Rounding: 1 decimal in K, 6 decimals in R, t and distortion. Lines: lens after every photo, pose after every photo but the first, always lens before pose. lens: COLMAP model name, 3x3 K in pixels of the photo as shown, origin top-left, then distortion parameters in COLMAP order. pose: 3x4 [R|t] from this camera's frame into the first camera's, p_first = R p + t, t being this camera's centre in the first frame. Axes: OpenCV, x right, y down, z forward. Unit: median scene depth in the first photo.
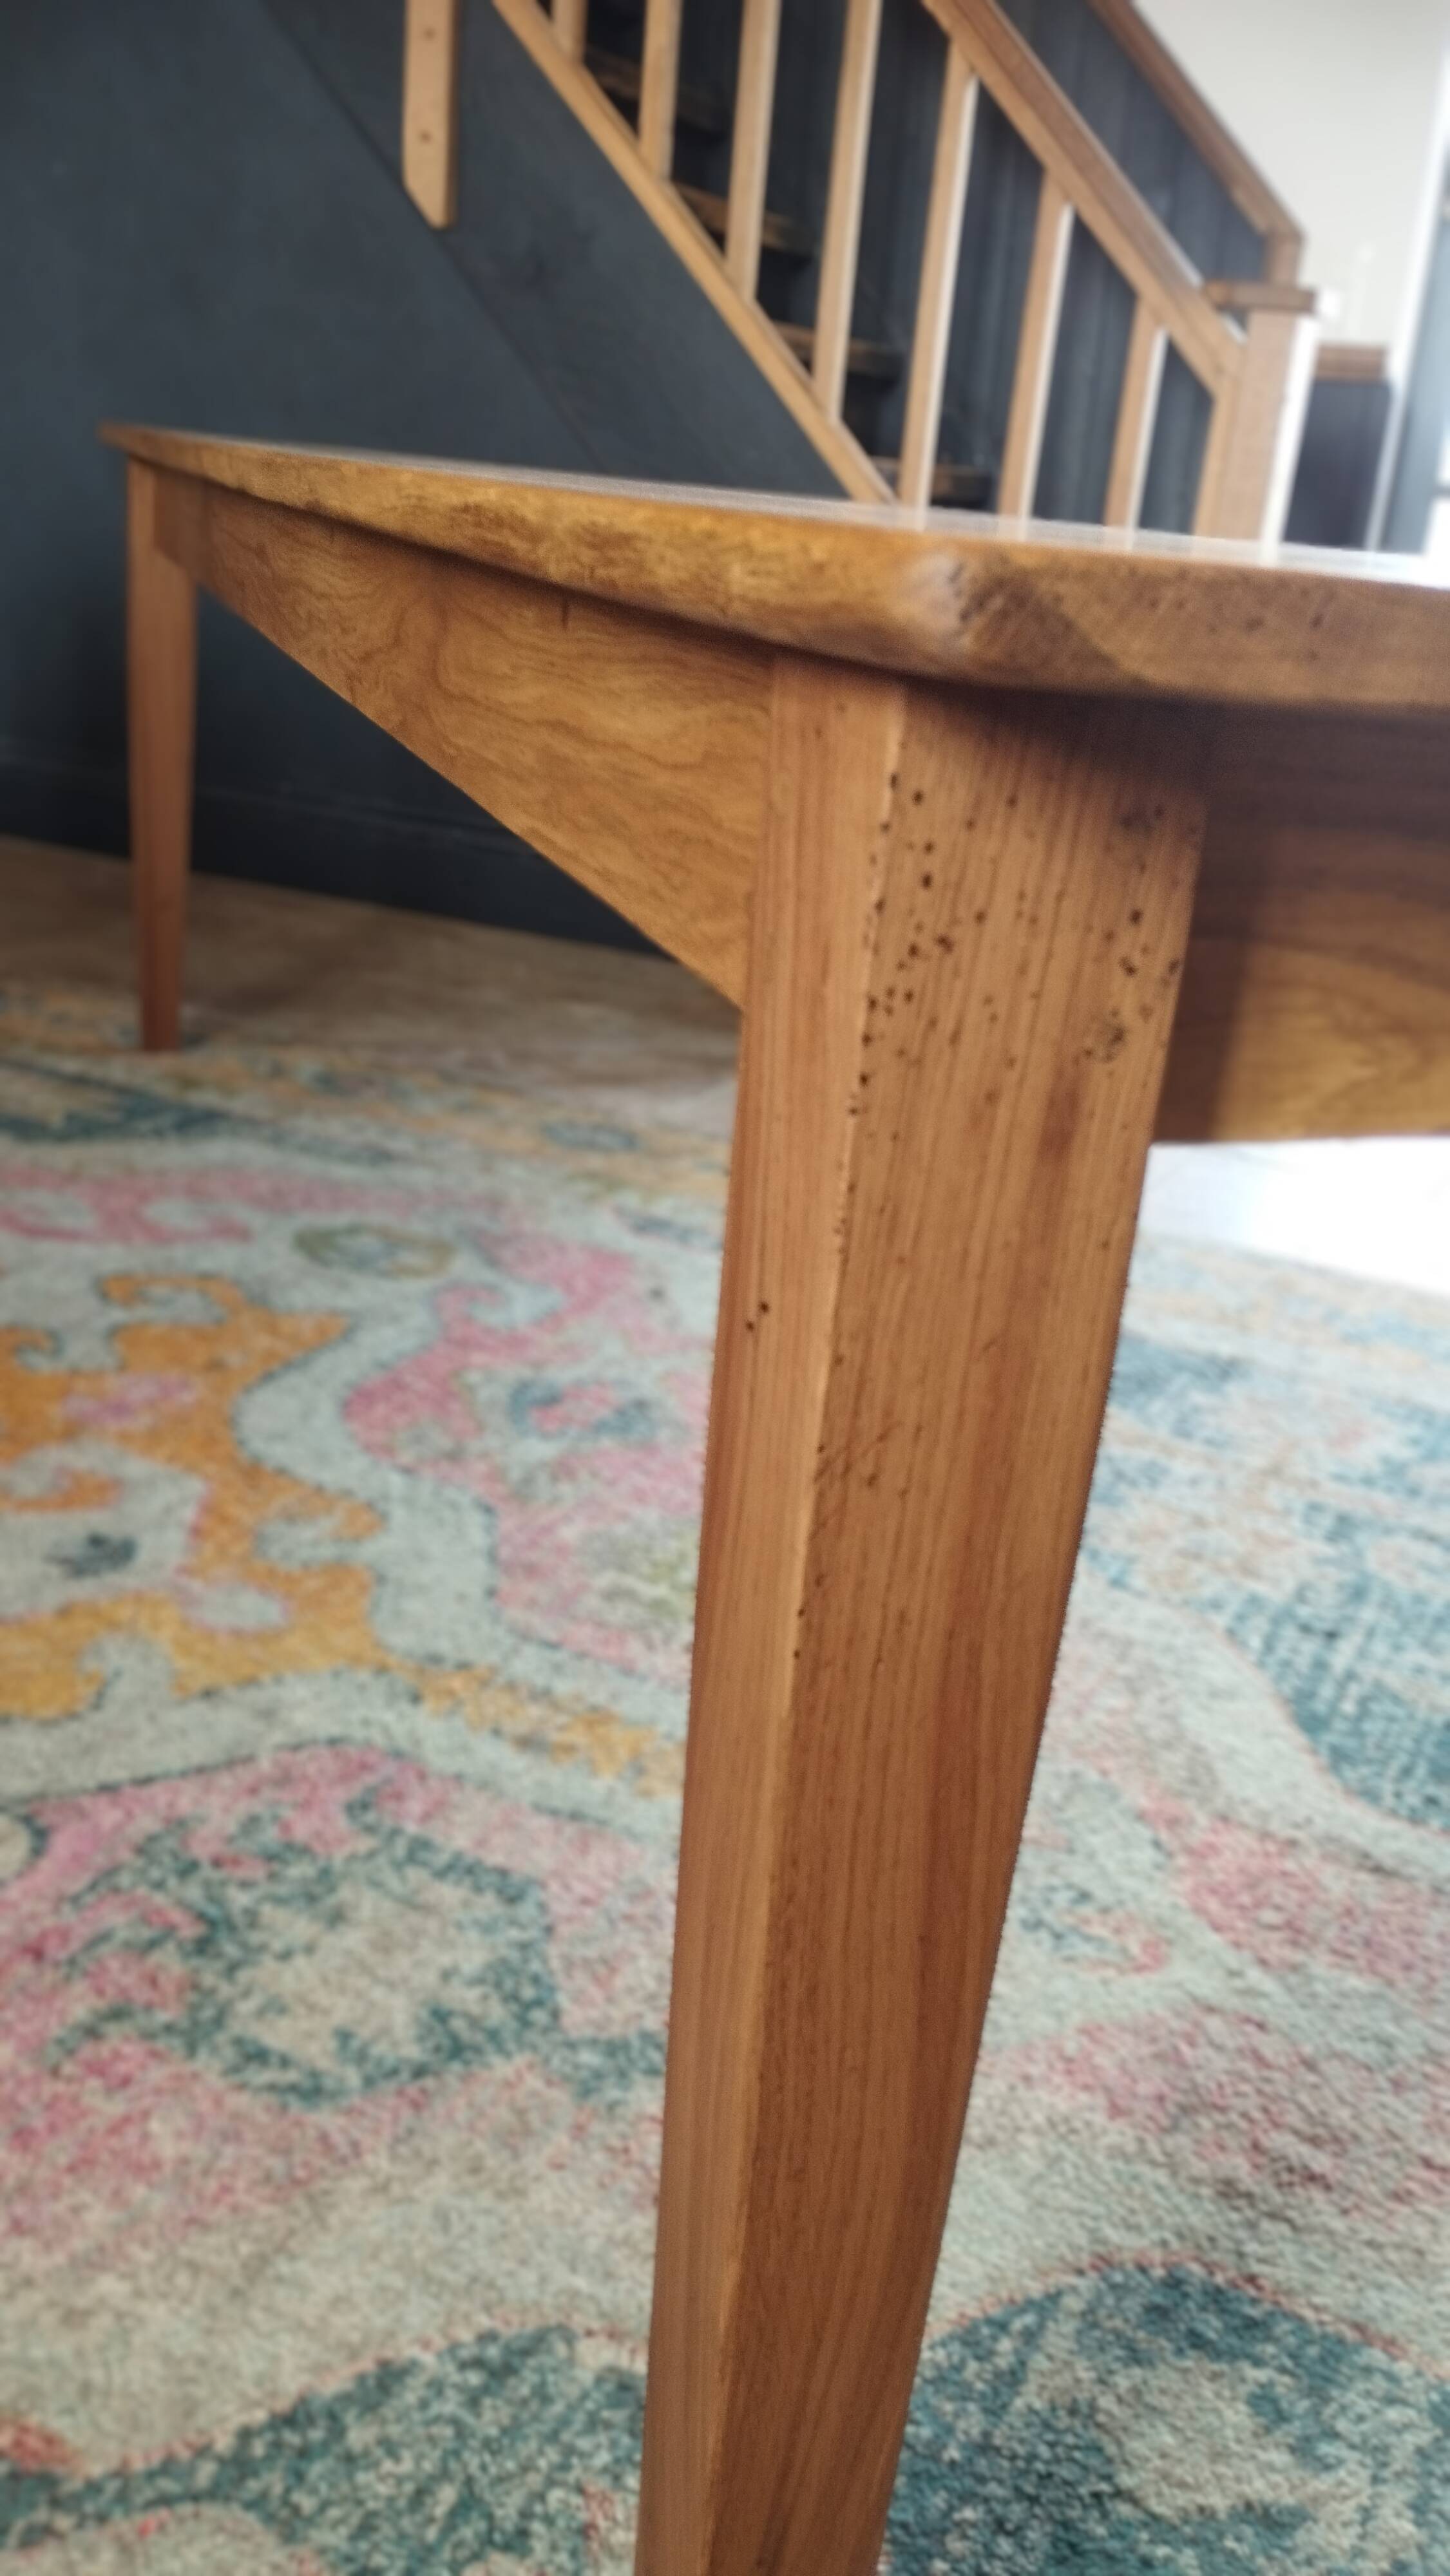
lens RADIAL K [[2165.9, 0, 723.7], [0, 2165.9, 1287.9], [0, 0, 1]] dist [0.069701, -0.095800]
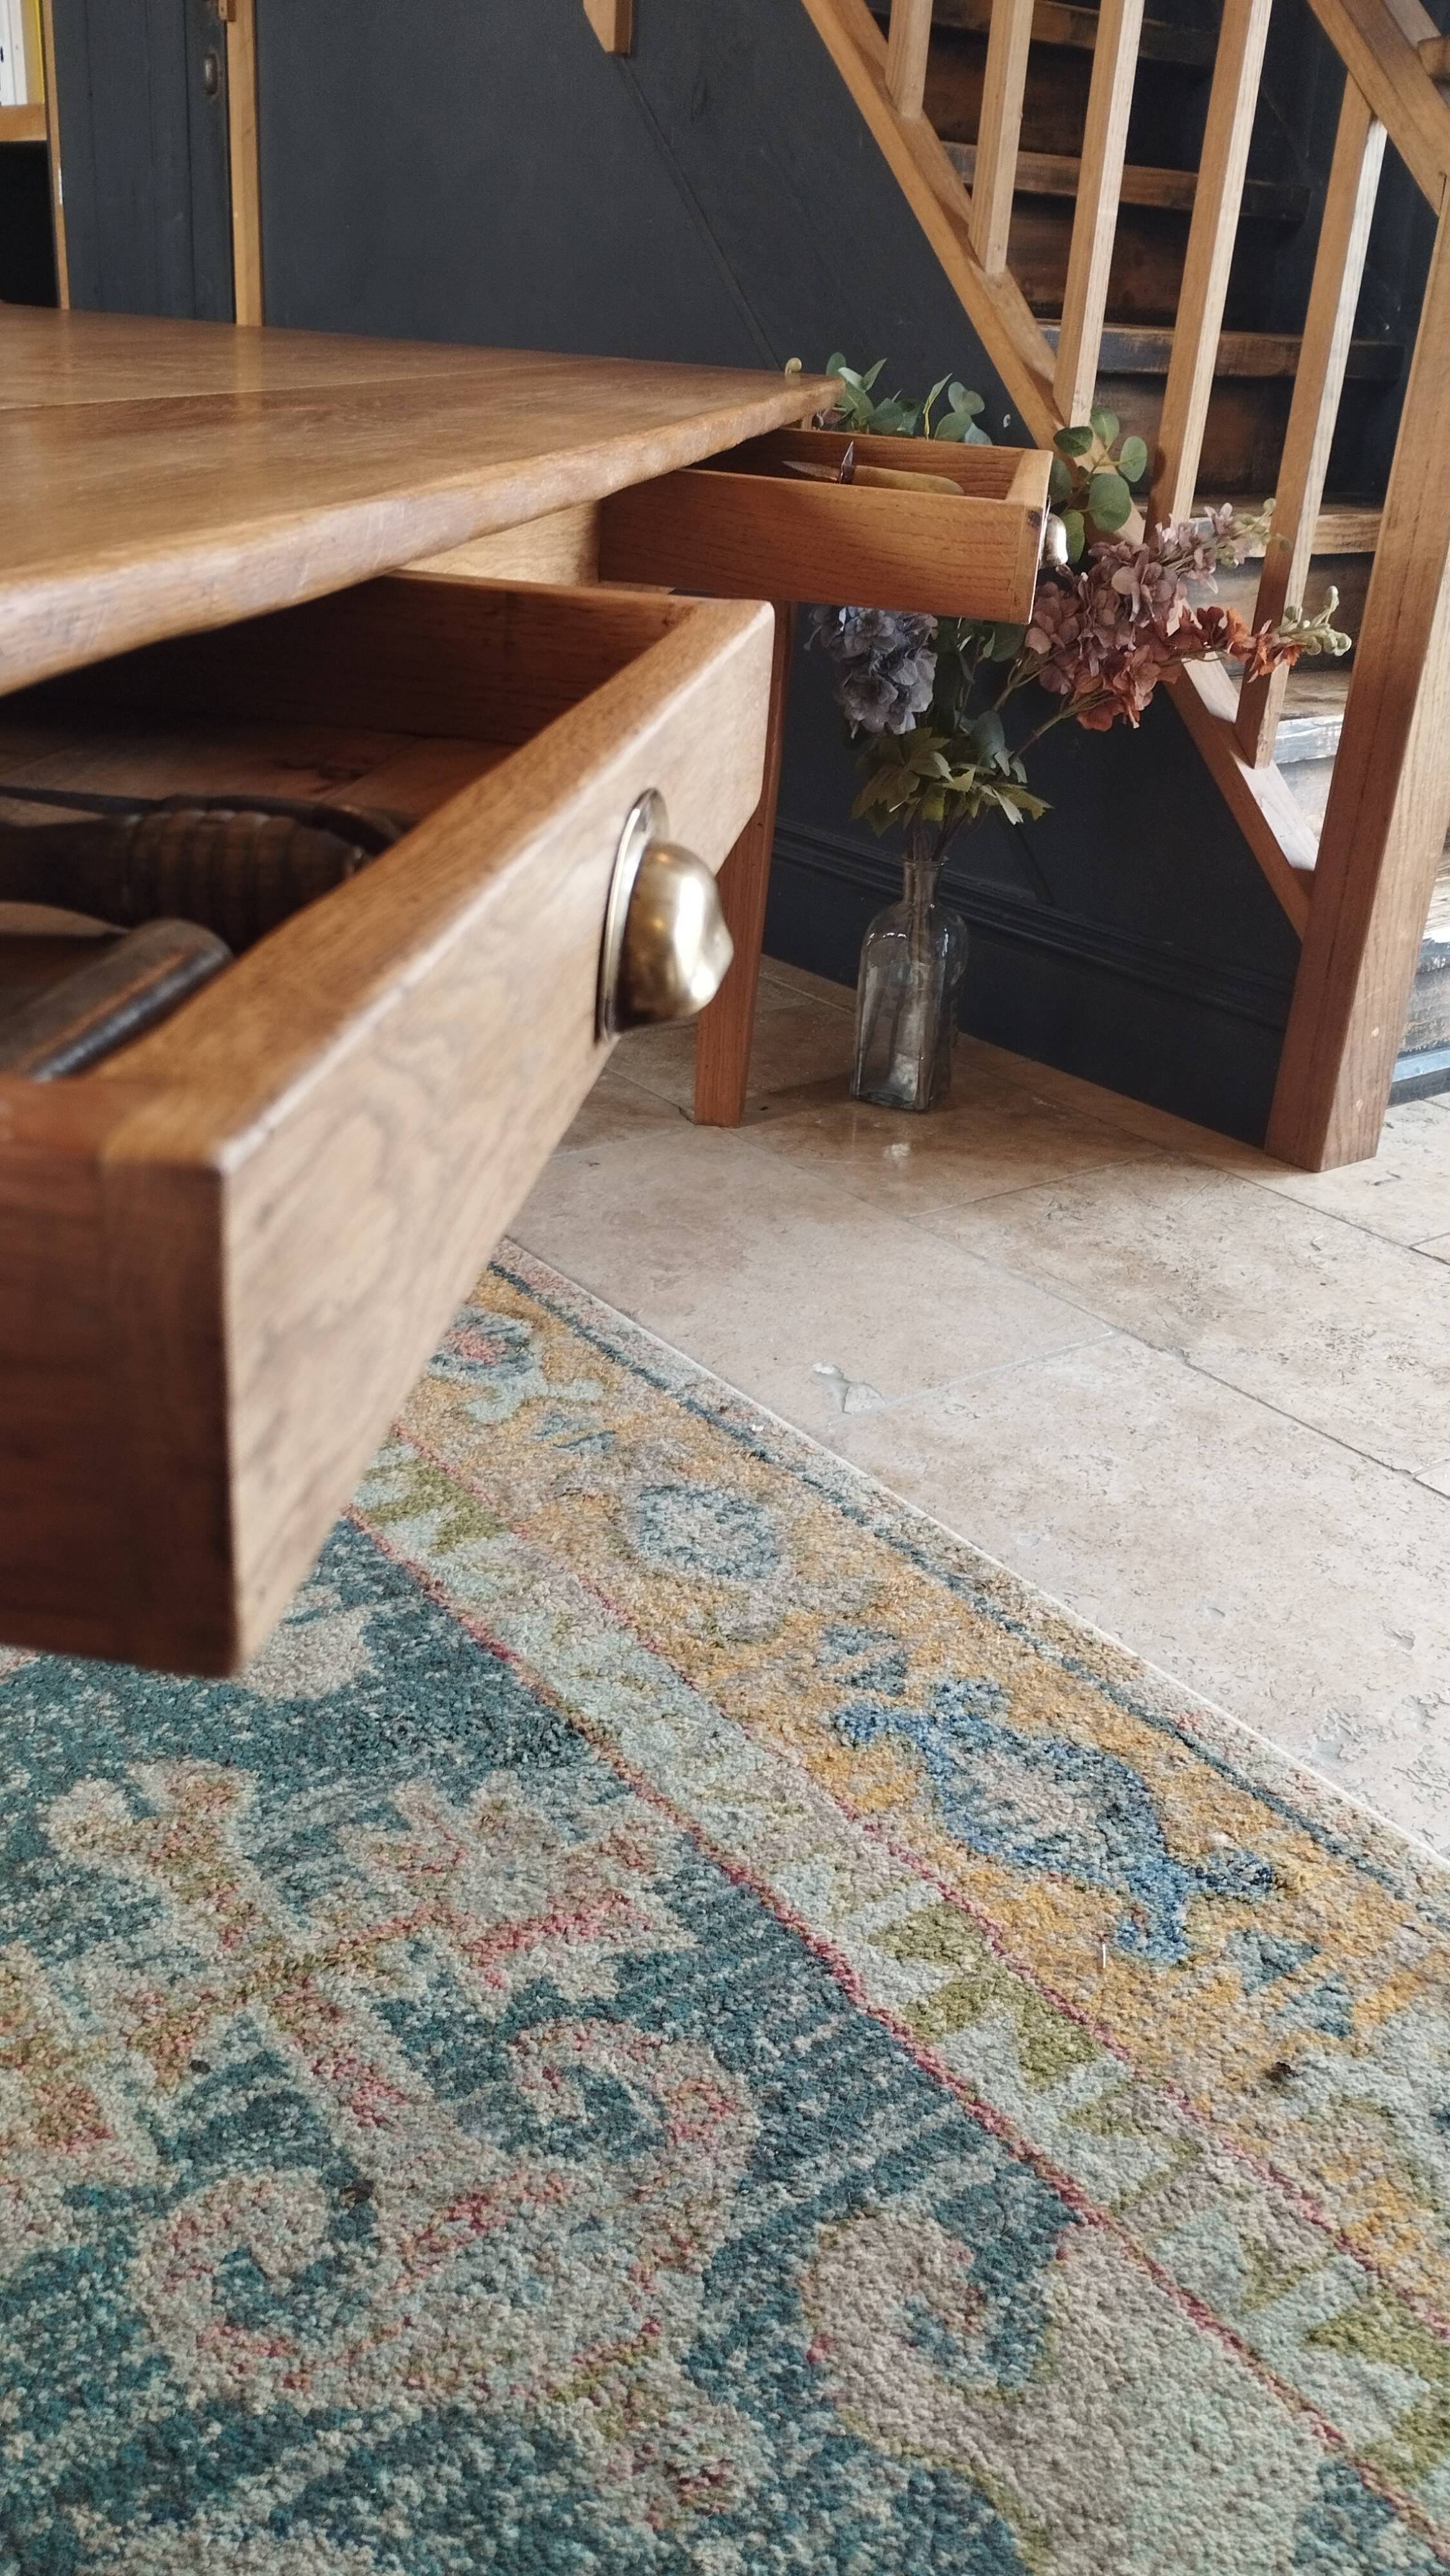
lens RADIAL K [[2165.9, 0, 732.5], [0, 2165.9, 1285.0], [0, 0, 1]] dist [0.069701, -0.095800]
pose [[0.900348, 0.155049, -0.406612, 0.826039], [-0.141262, 0.987907, 0.063914, -0.229201], [0.411605, -0.000106, 0.911363, 0.710033]]
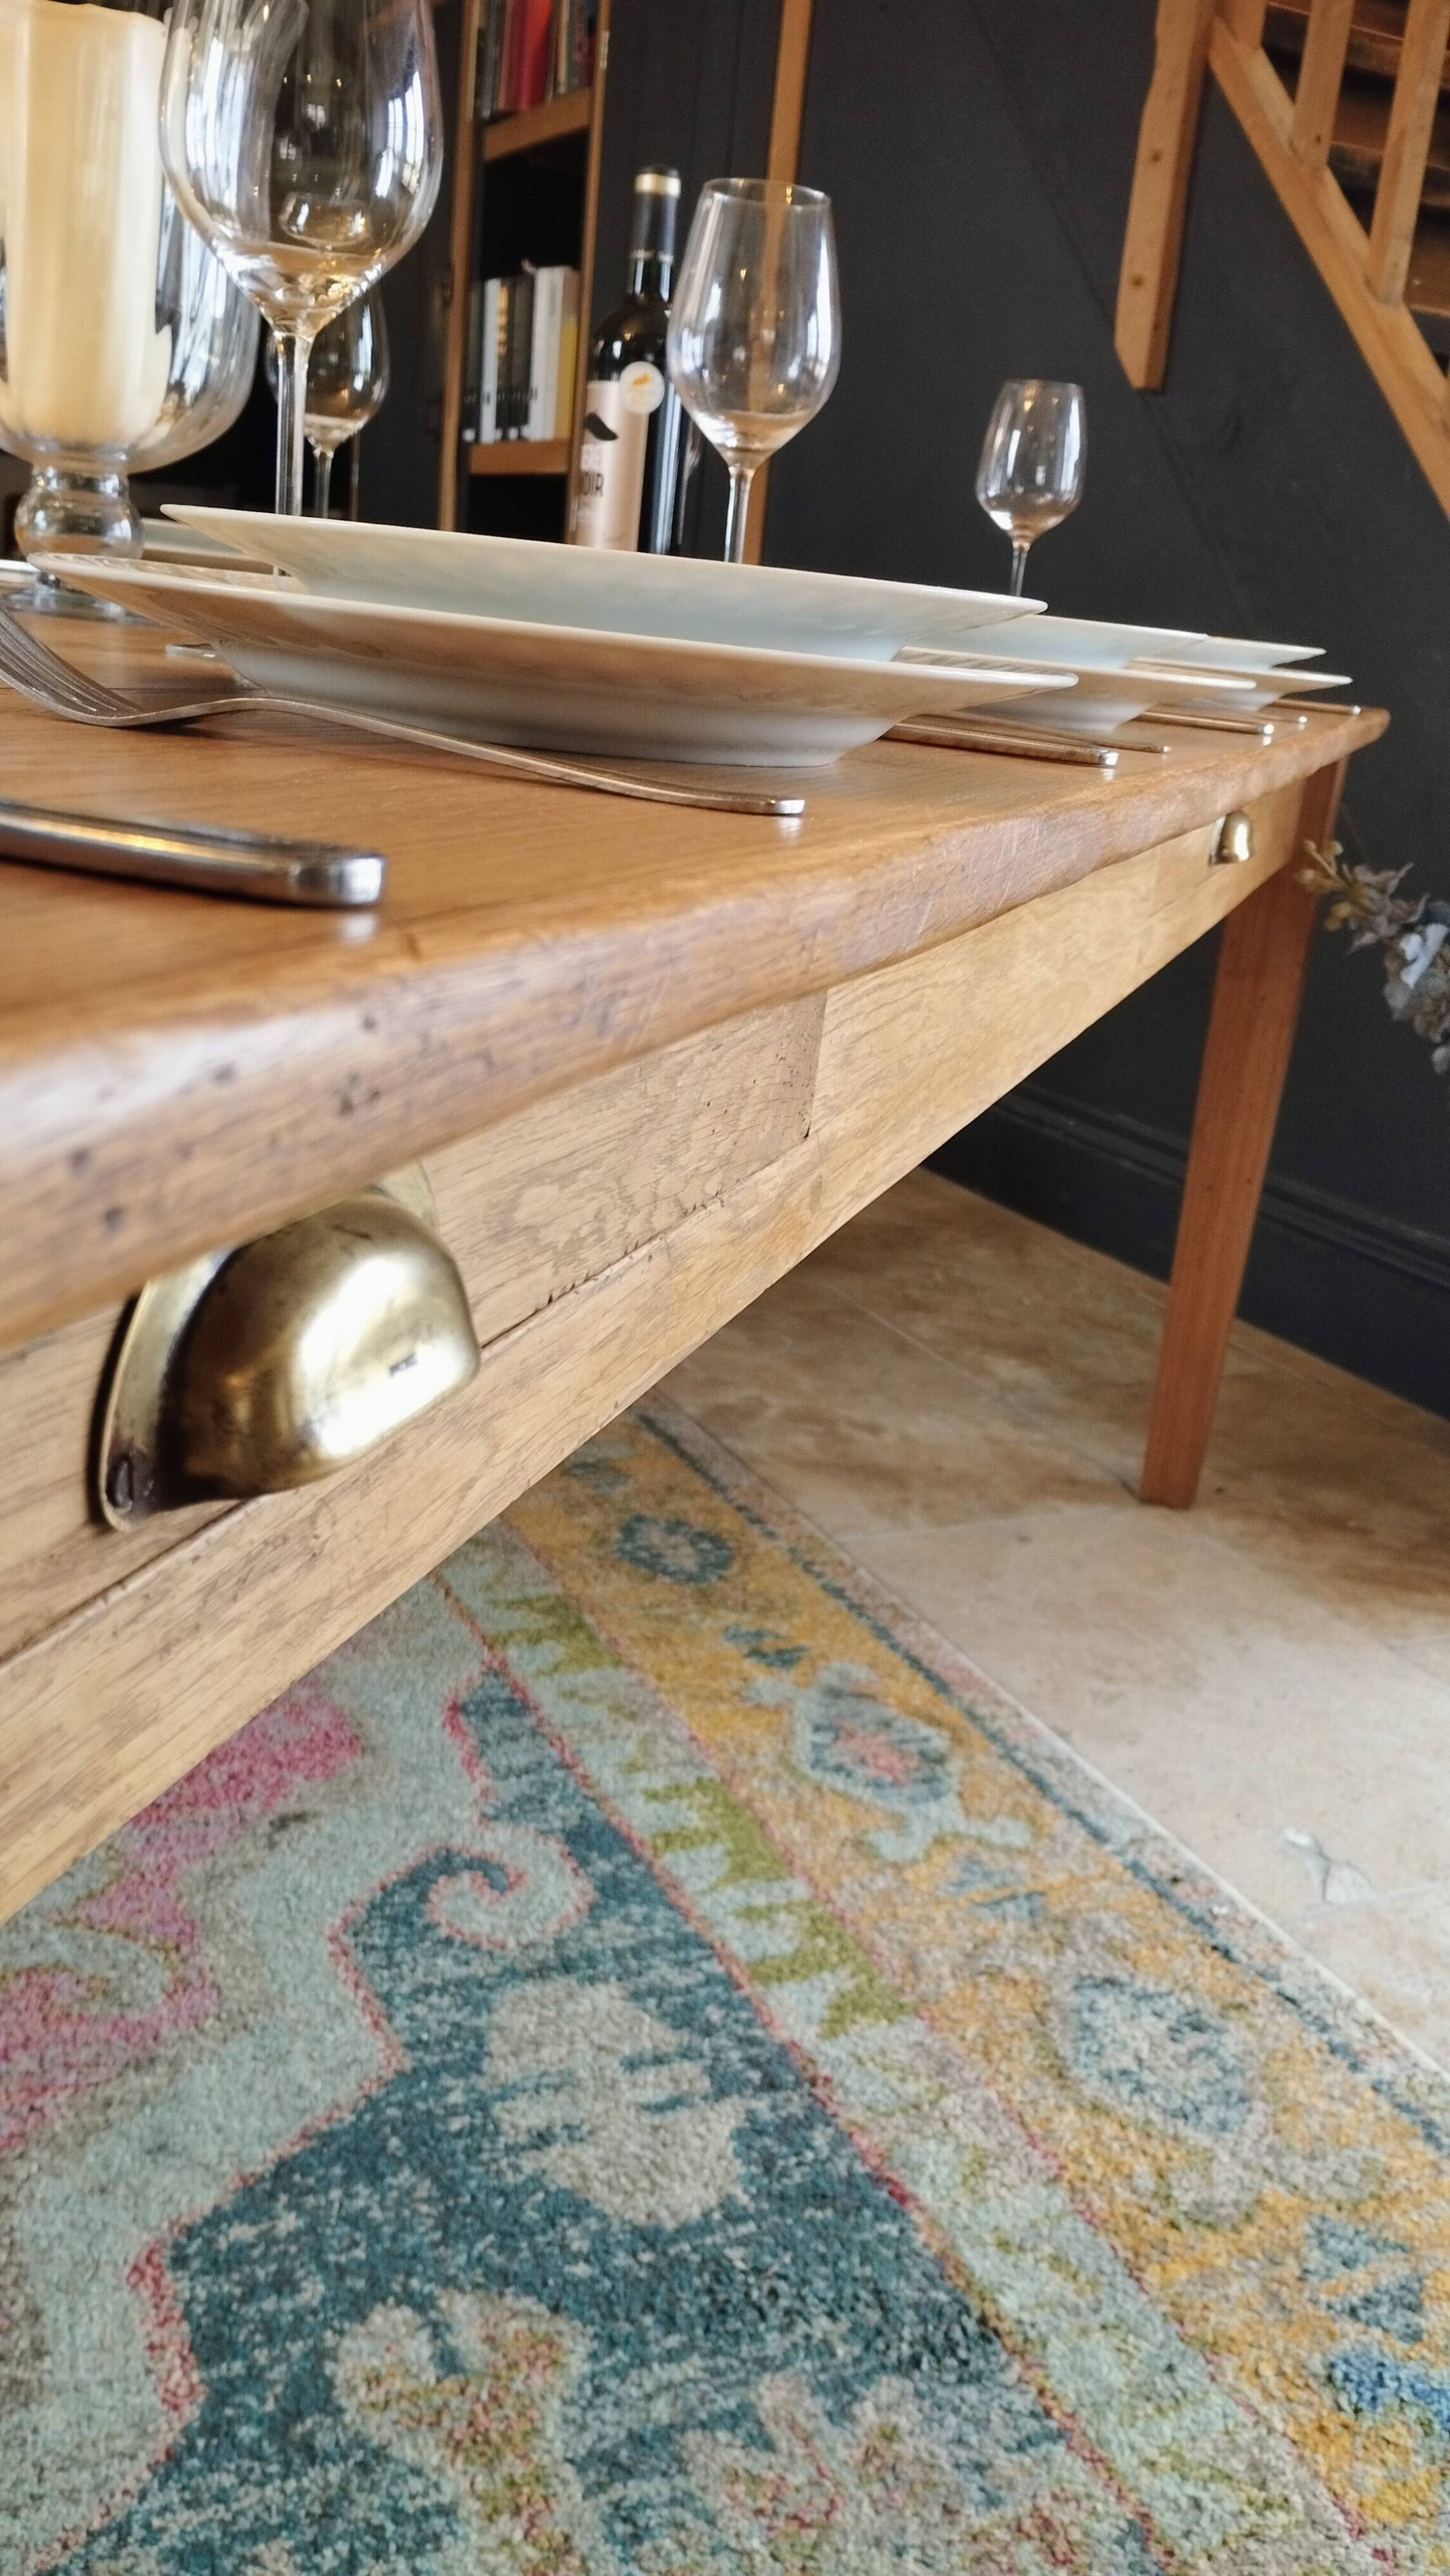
lens RADIAL K [[2165.9, 0, 723.9], [0, 2165.9, 1284.5], [0, 0, 1]] dist [0.069701, -0.095800]
pose [[0.797663, 0.173770, -0.577527, 0.696586], [-0.237489, 0.970725, -0.035935, -0.267429], [0.554376, 0.165820, 0.815580, 0.836795]]
